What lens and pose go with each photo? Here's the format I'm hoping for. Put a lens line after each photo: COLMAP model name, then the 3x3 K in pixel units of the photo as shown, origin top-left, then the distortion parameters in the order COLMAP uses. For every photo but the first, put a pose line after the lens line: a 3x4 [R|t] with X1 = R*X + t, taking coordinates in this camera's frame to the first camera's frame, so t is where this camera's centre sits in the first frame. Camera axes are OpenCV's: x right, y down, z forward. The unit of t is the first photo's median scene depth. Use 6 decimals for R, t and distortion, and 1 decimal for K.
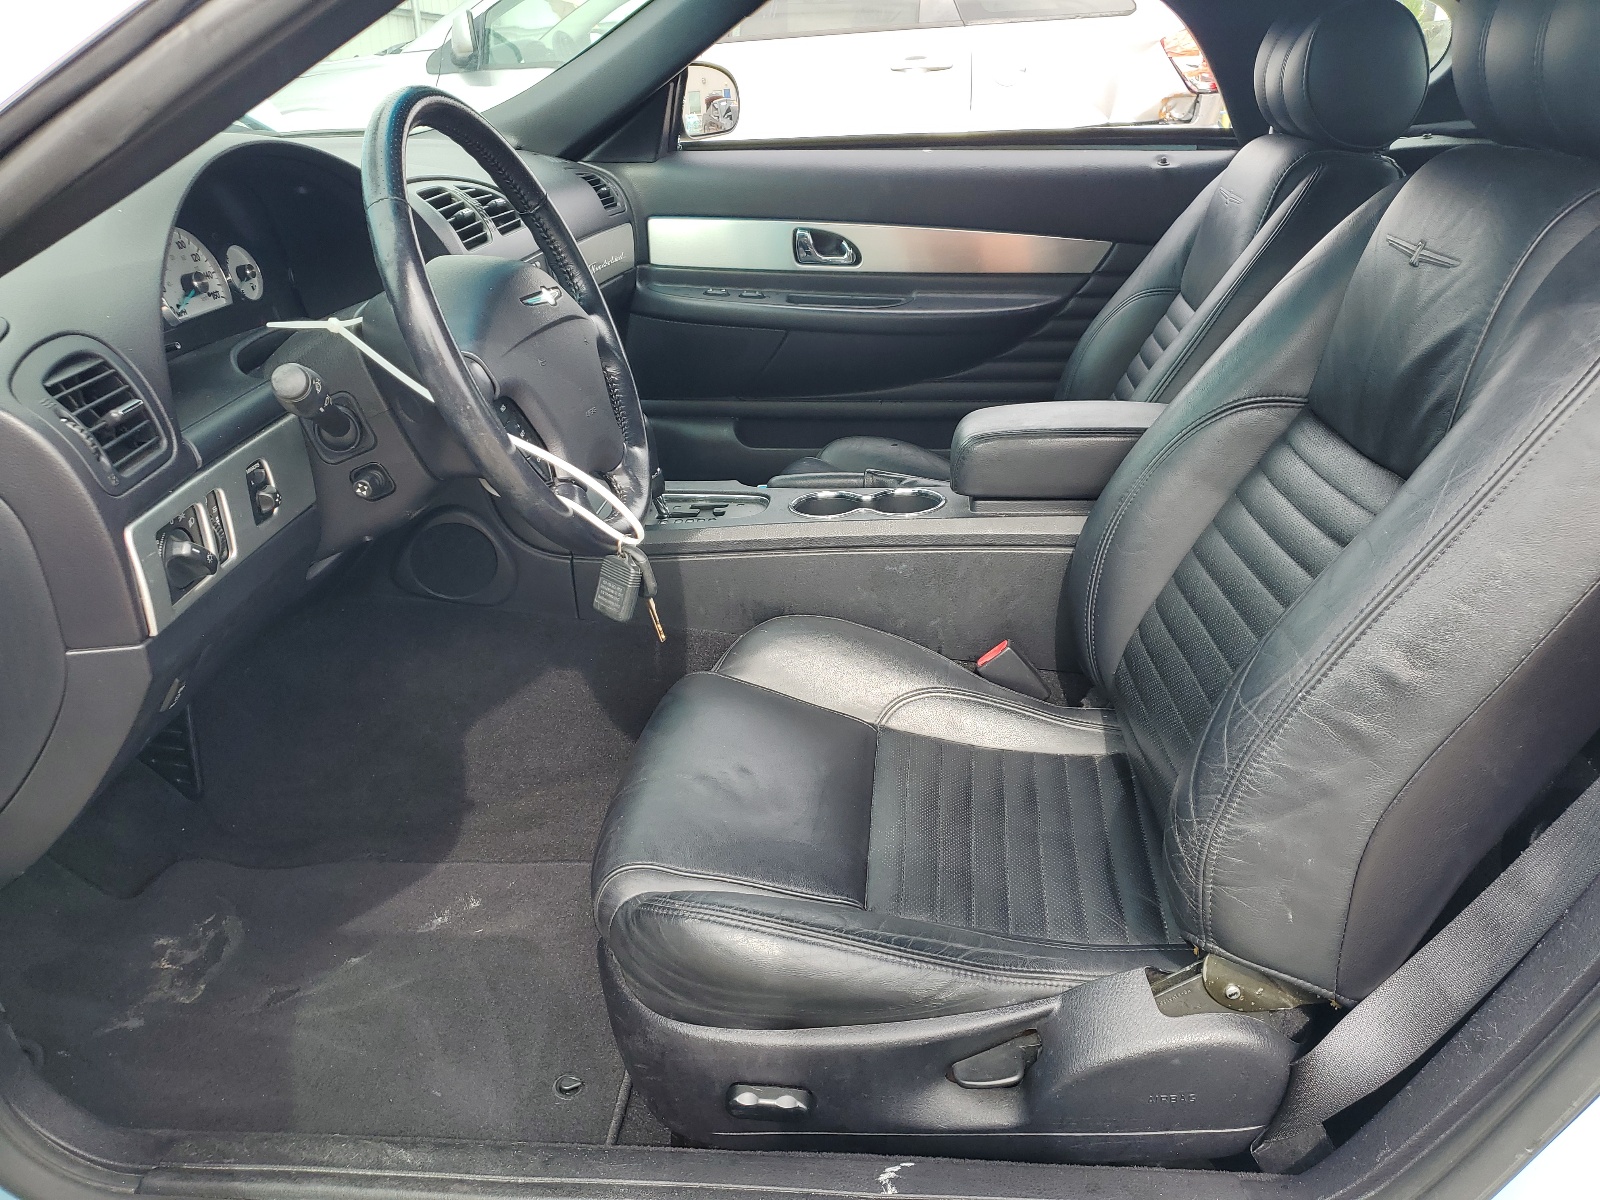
lens RADIAL K [[1187.3, 0, 834.6], [0, 1187.3, 567.1], [0, 0, 1]] dist [0.019259, -0.010324]
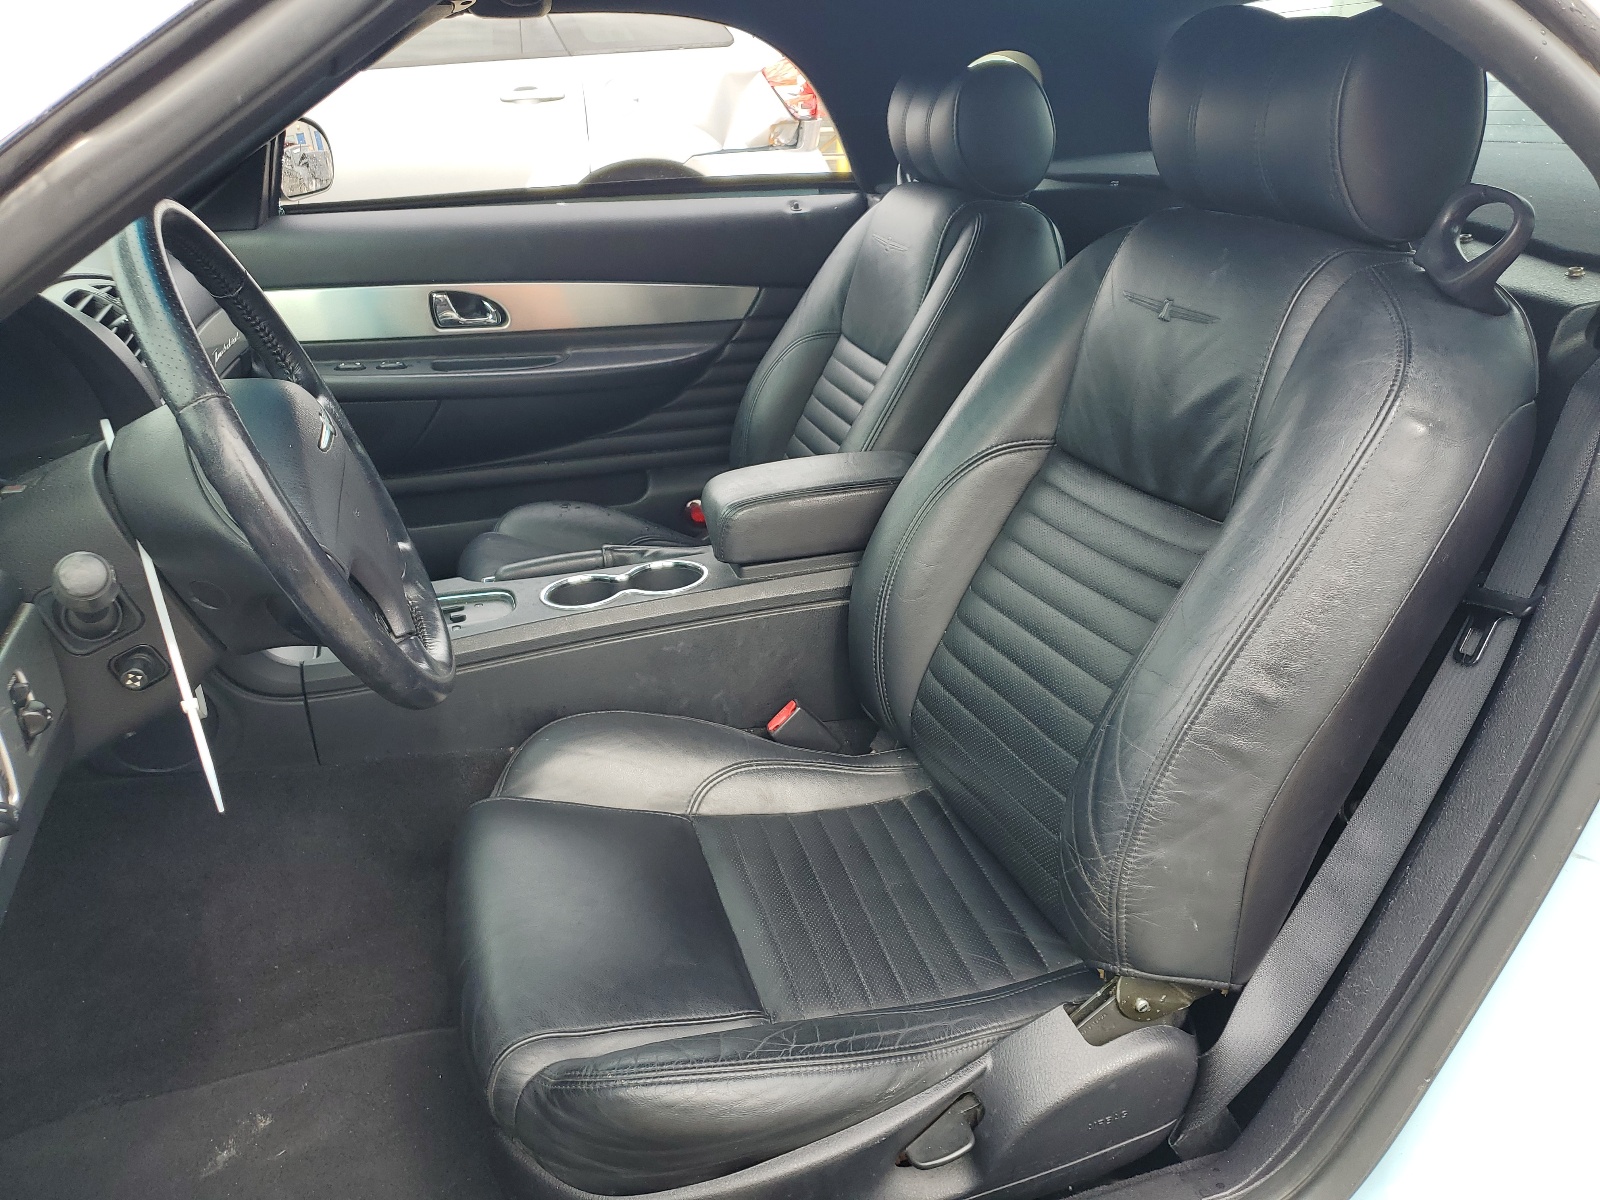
lens RADIAL K [[1187.3, 0, 834.6], [0, 1187.3, 567.1], [0, 0, 1]] dist [0.019259, -0.010324]
pose [[0.931317, -0.141436, 0.335624, -0.155232], [0.147926, 0.988978, 0.006290, -0.055800], [-0.332815, 0.043790, 0.941975, 0.042698]]
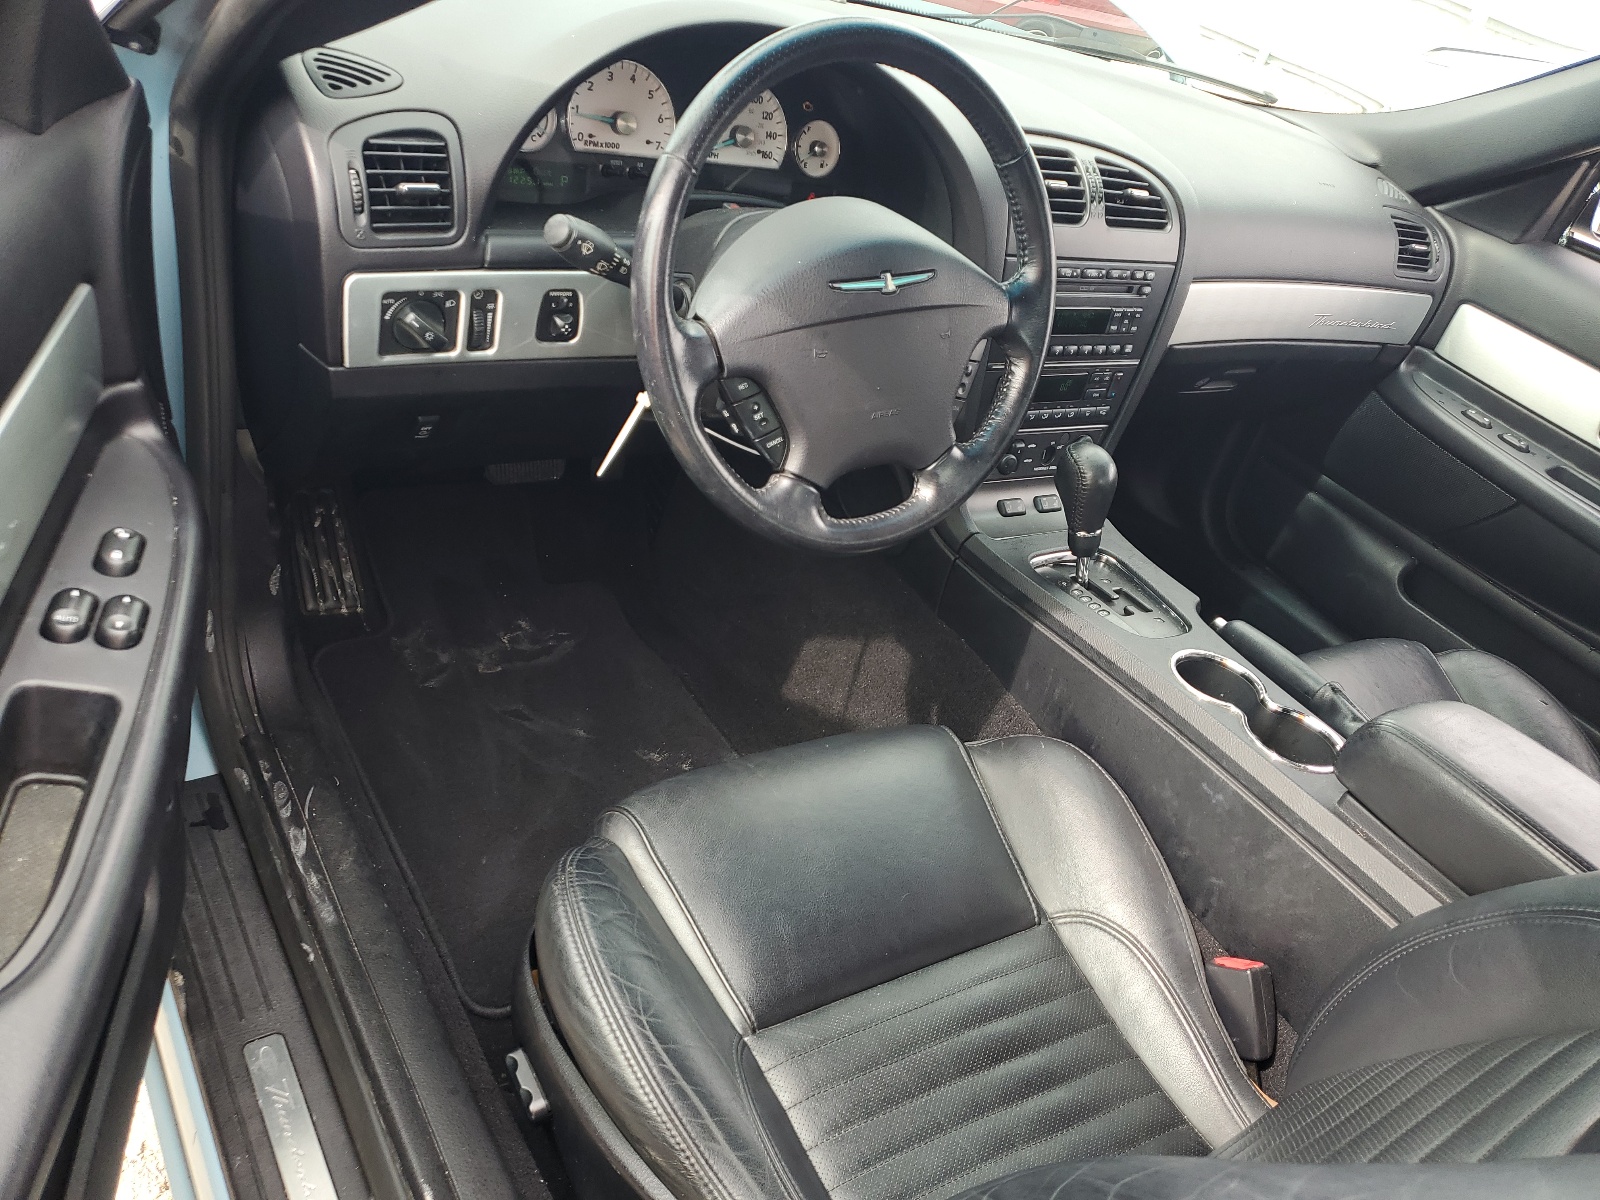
lens RADIAL K [[1196.3, 0, 800.0], [0, 1196.3, 600.0], [0, 0, 1]] dist [-0.044366, 0.077381]
pose [[0.597401, 0.574049, -0.559981, 0.282243], [-0.536923, 0.804987, 0.252408, -0.169901], [0.595672, 0.149878, 0.789121, 0.211366]]
